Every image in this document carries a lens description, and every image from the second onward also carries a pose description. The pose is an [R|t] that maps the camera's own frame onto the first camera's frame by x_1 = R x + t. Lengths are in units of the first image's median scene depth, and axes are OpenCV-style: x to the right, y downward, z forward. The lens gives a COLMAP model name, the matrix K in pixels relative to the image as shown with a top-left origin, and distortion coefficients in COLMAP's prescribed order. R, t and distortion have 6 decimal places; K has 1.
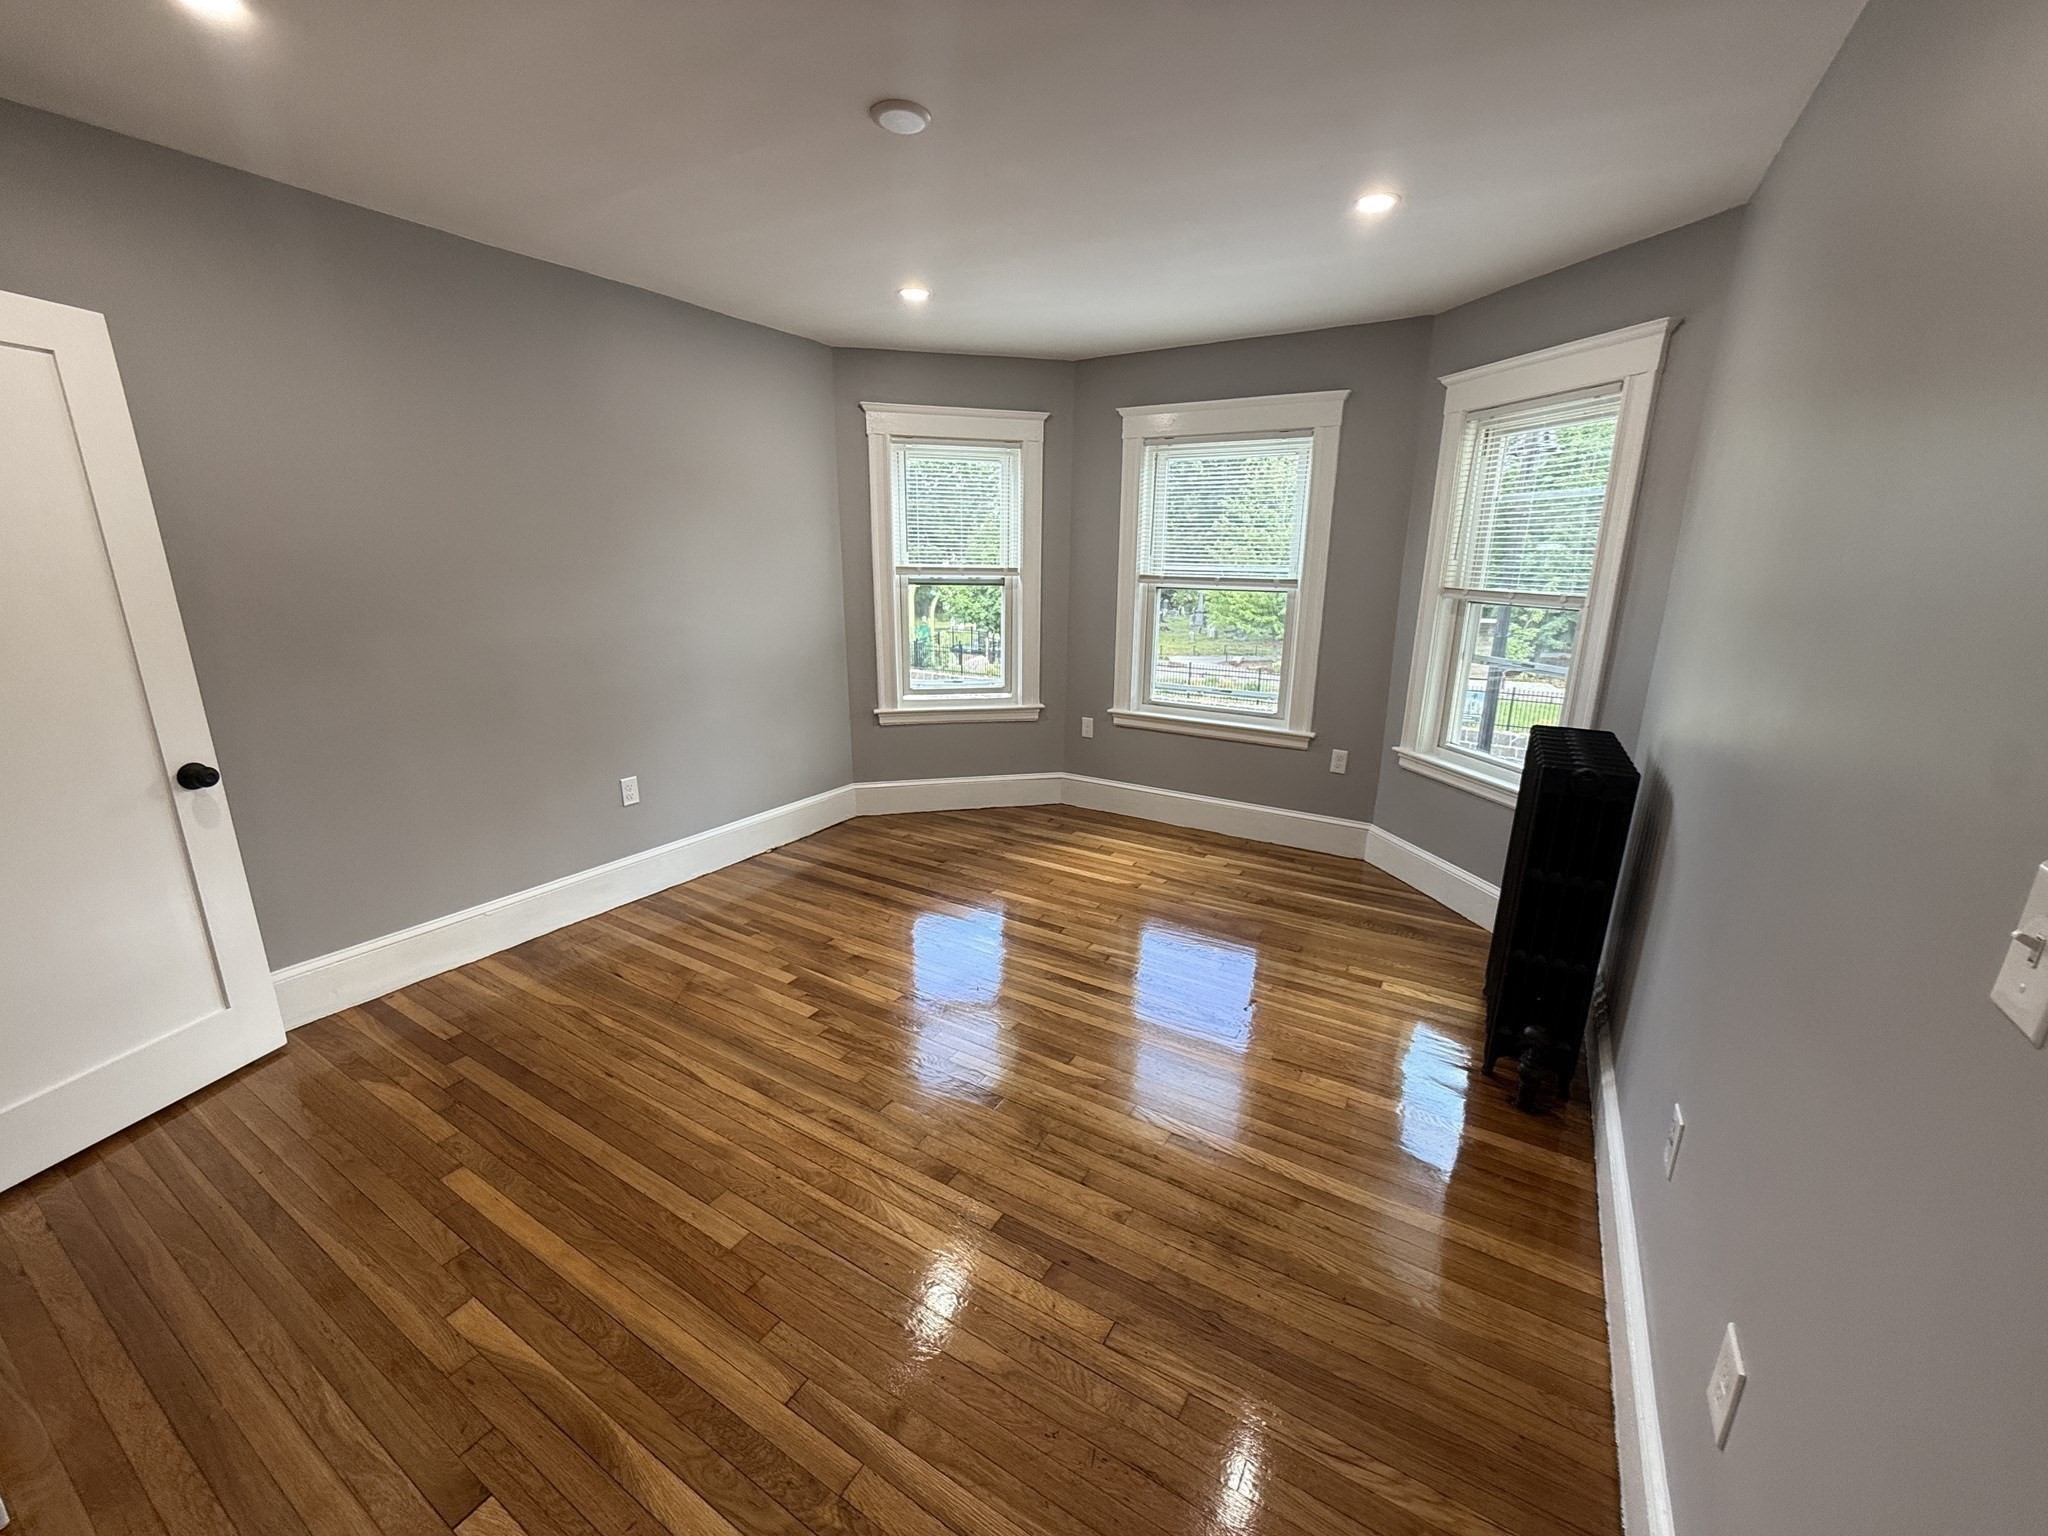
lens RADIAL K [[813.7, 0, 1029.0], [0, 813.7, 768.2], [0, 0, 1]] dist [-0.000812, -0.000114]
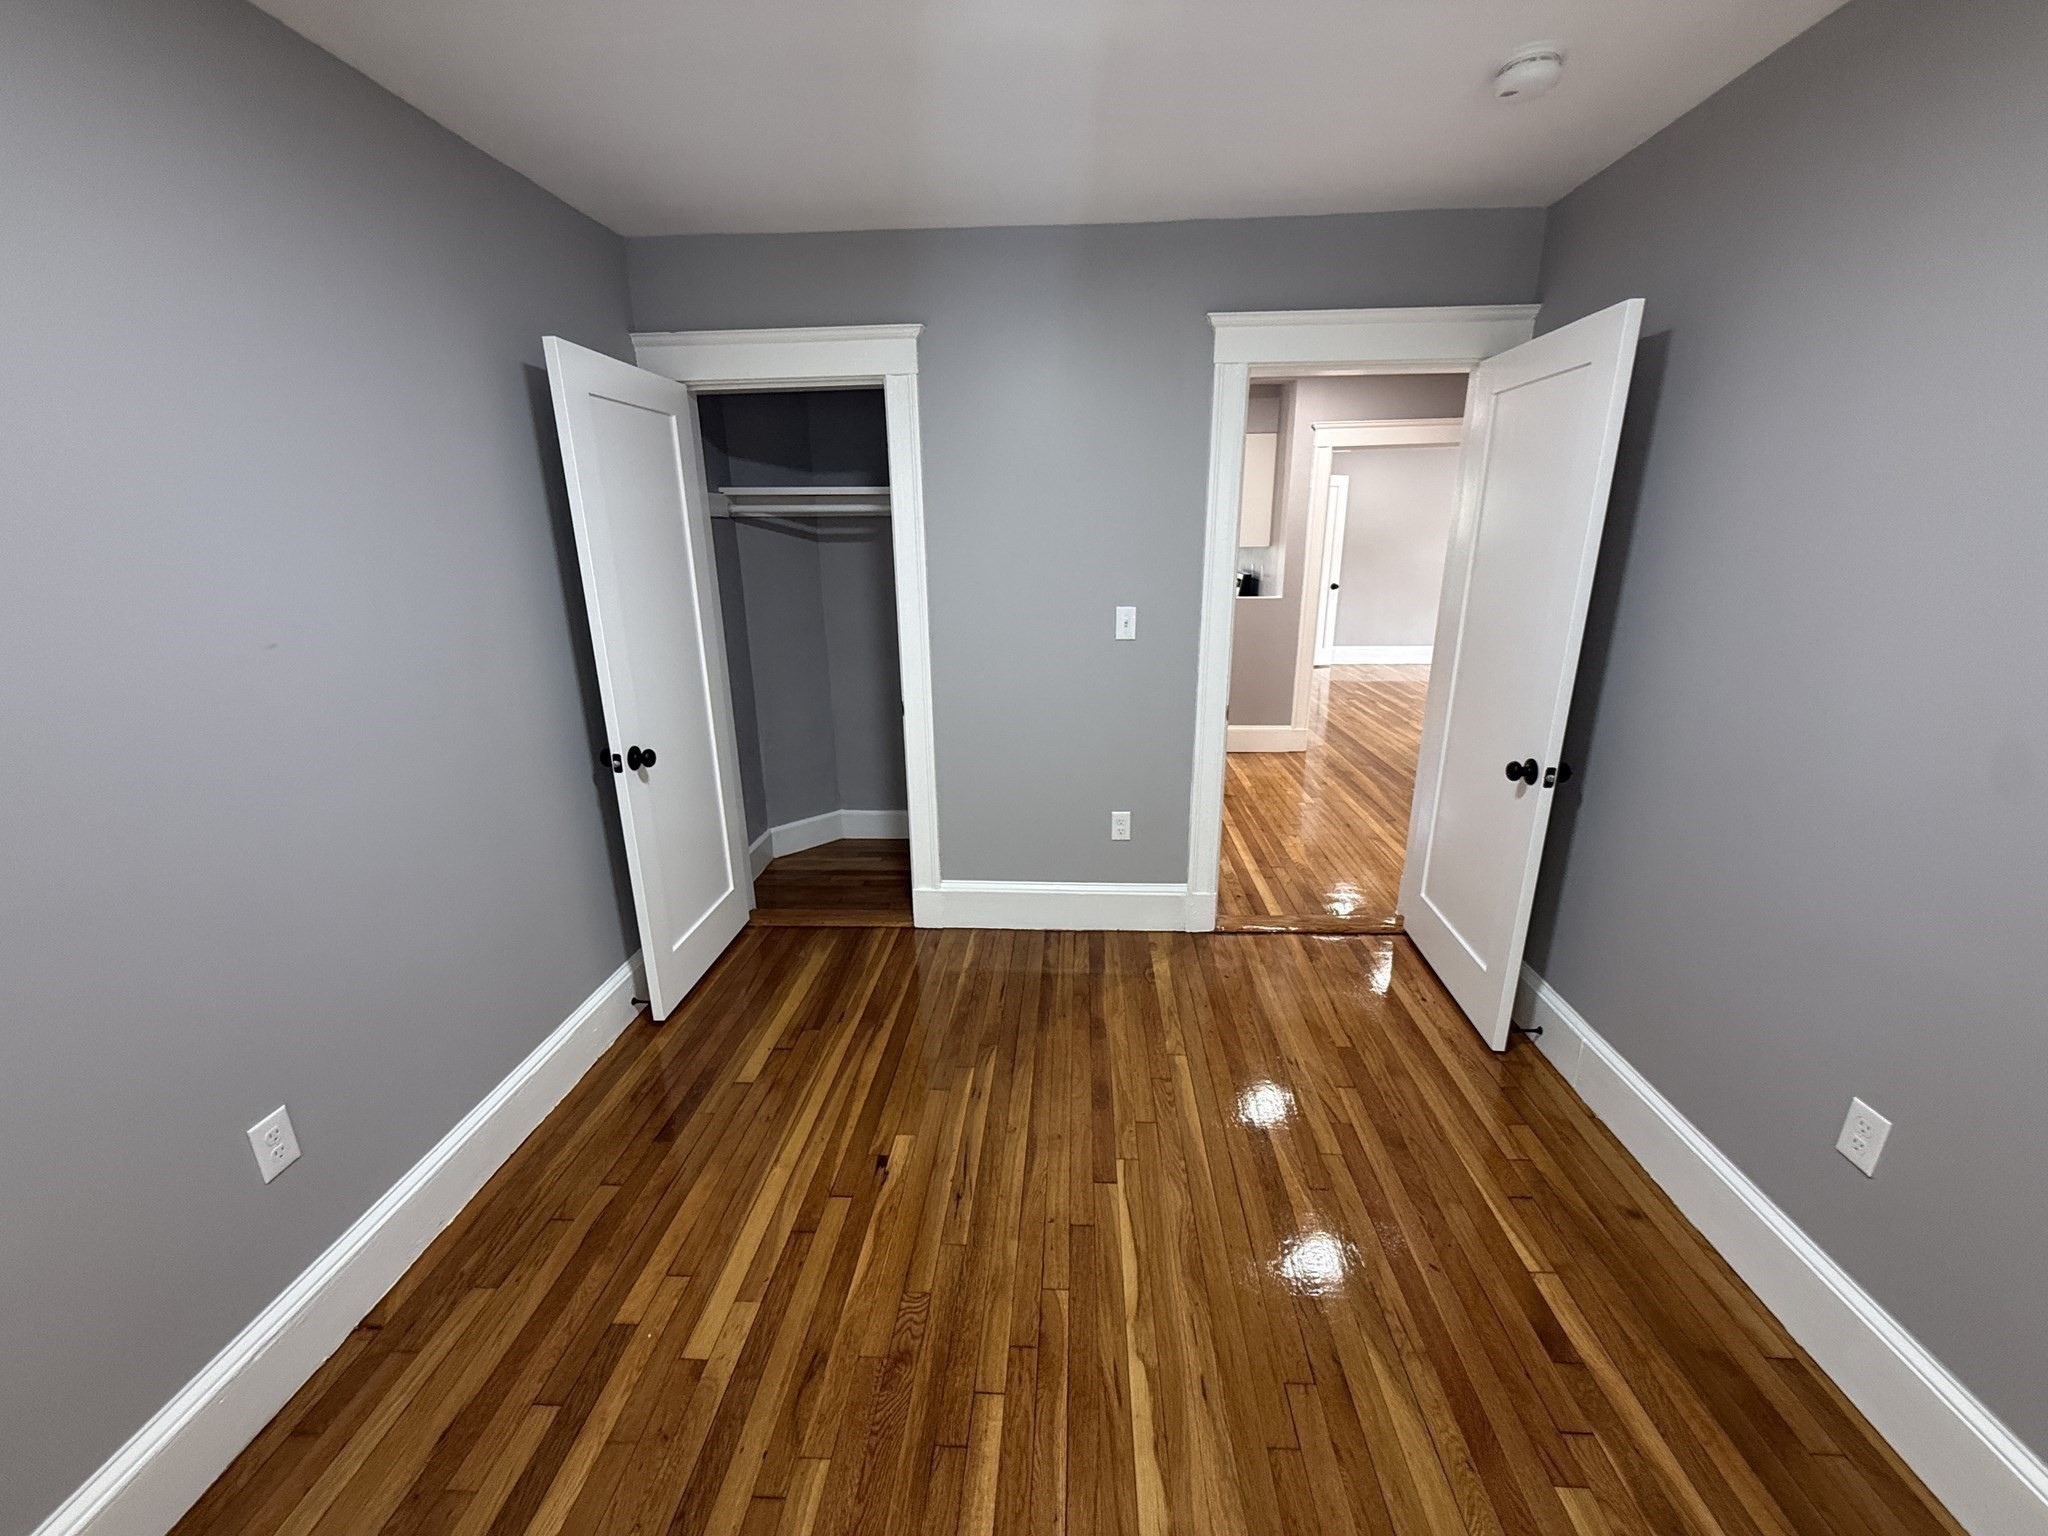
lens RADIAL K [[827.7, 0, 1056.2], [0, 827.7, 773.6], [0, 0, 1]] dist [0.001483, 0.000075]
pose [[0.495583, 0.235644, -0.835984, 2.014092], [-0.210845, 0.966343, 0.147397, 0.618542], [0.842580, 0.103215, 0.528588, -2.322249]]
